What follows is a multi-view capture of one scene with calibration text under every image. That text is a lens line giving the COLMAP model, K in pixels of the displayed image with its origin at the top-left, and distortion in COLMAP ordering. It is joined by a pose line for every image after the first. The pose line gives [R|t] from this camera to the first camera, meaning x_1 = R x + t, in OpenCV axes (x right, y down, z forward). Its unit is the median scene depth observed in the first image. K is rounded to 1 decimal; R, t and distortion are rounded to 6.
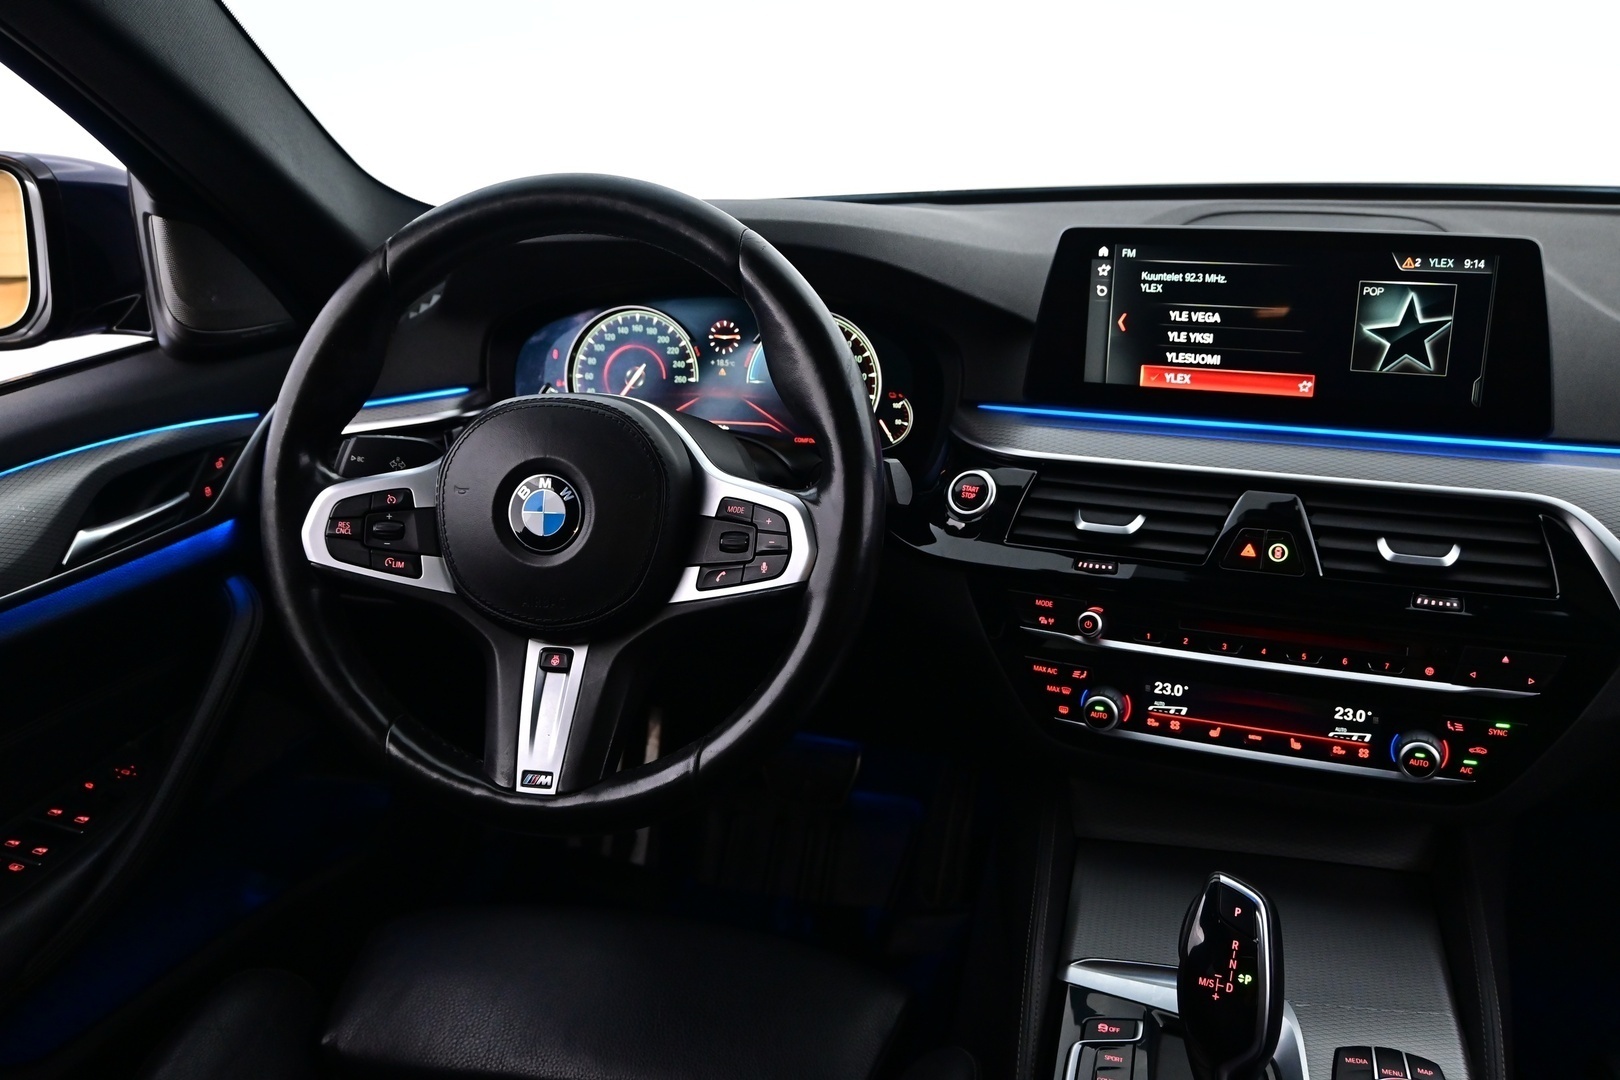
lens RADIAL K [[1260.3, 0, 804.8], [0, 1260.3, 541.6], [0, 0, 1]] dist [0.045044, 0.000335]
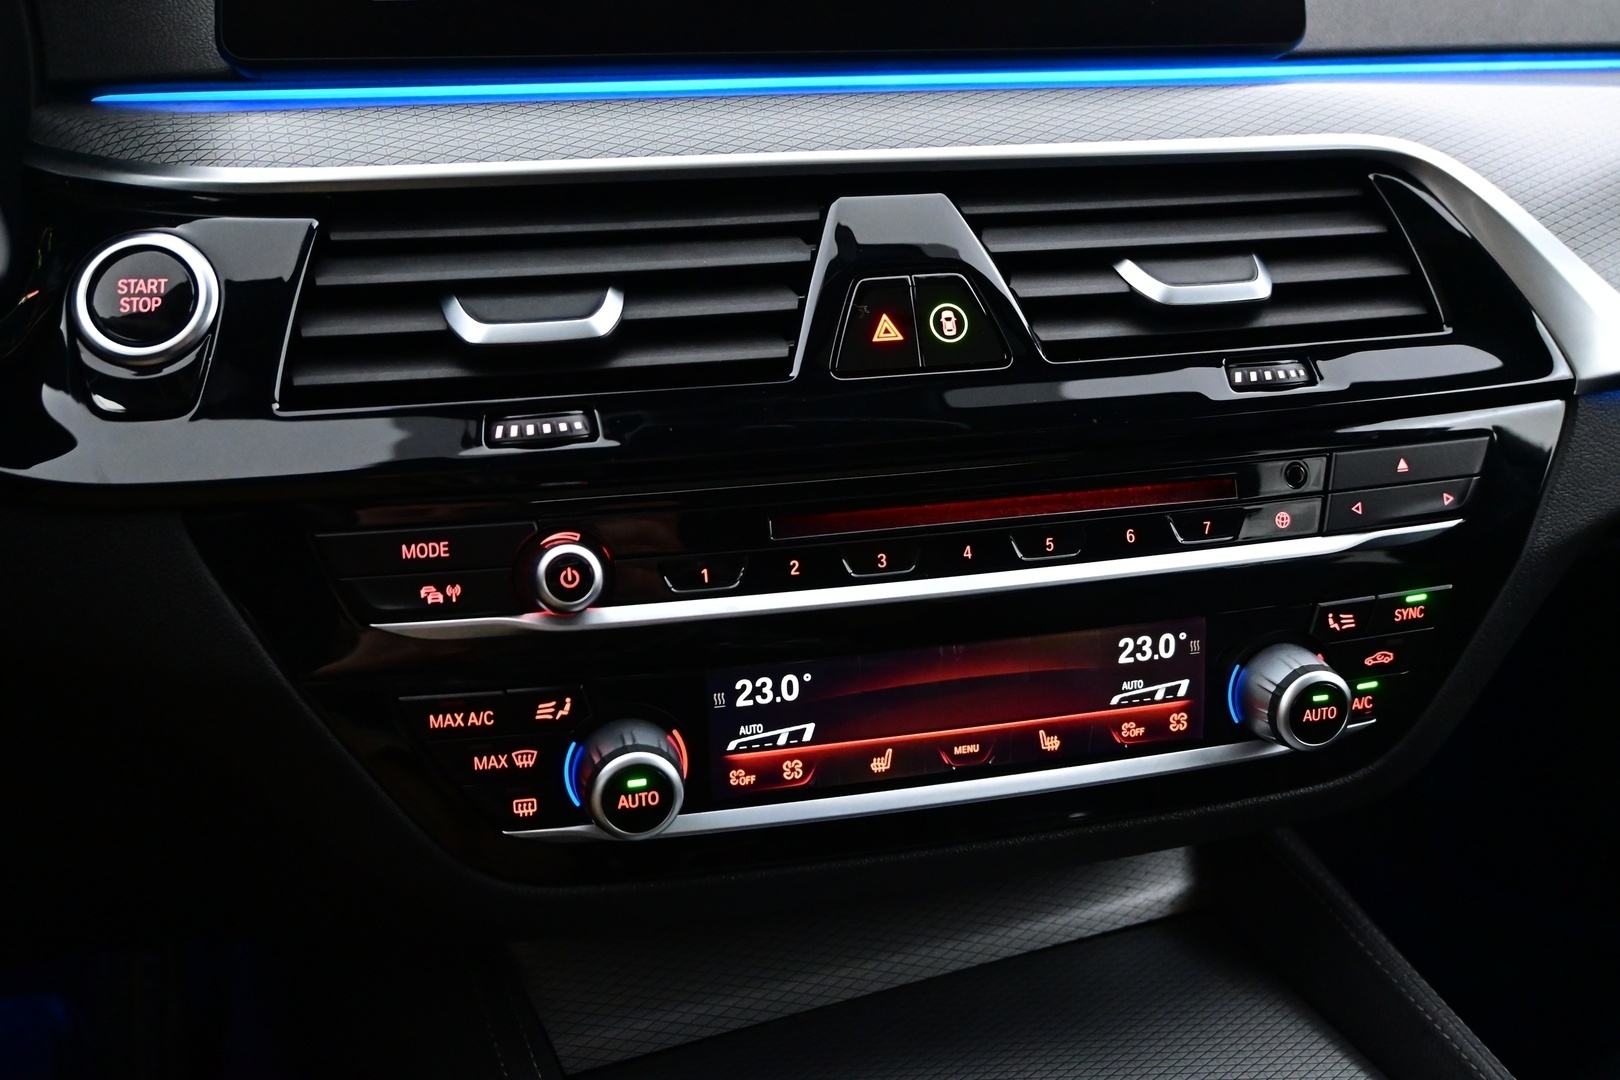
lens RADIAL K [[1626.2, 0, 799.0], [0, 1626.2, 529.0], [0, 0, 1]] dist [-0.033368, 0.000000]
pose [[0.789888, -0.187854, 0.583770, -0.004666], [0.168445, 0.981774, 0.088010, 0.018369], [-0.589663, 0.028815, 0.807135, 0.528225]]
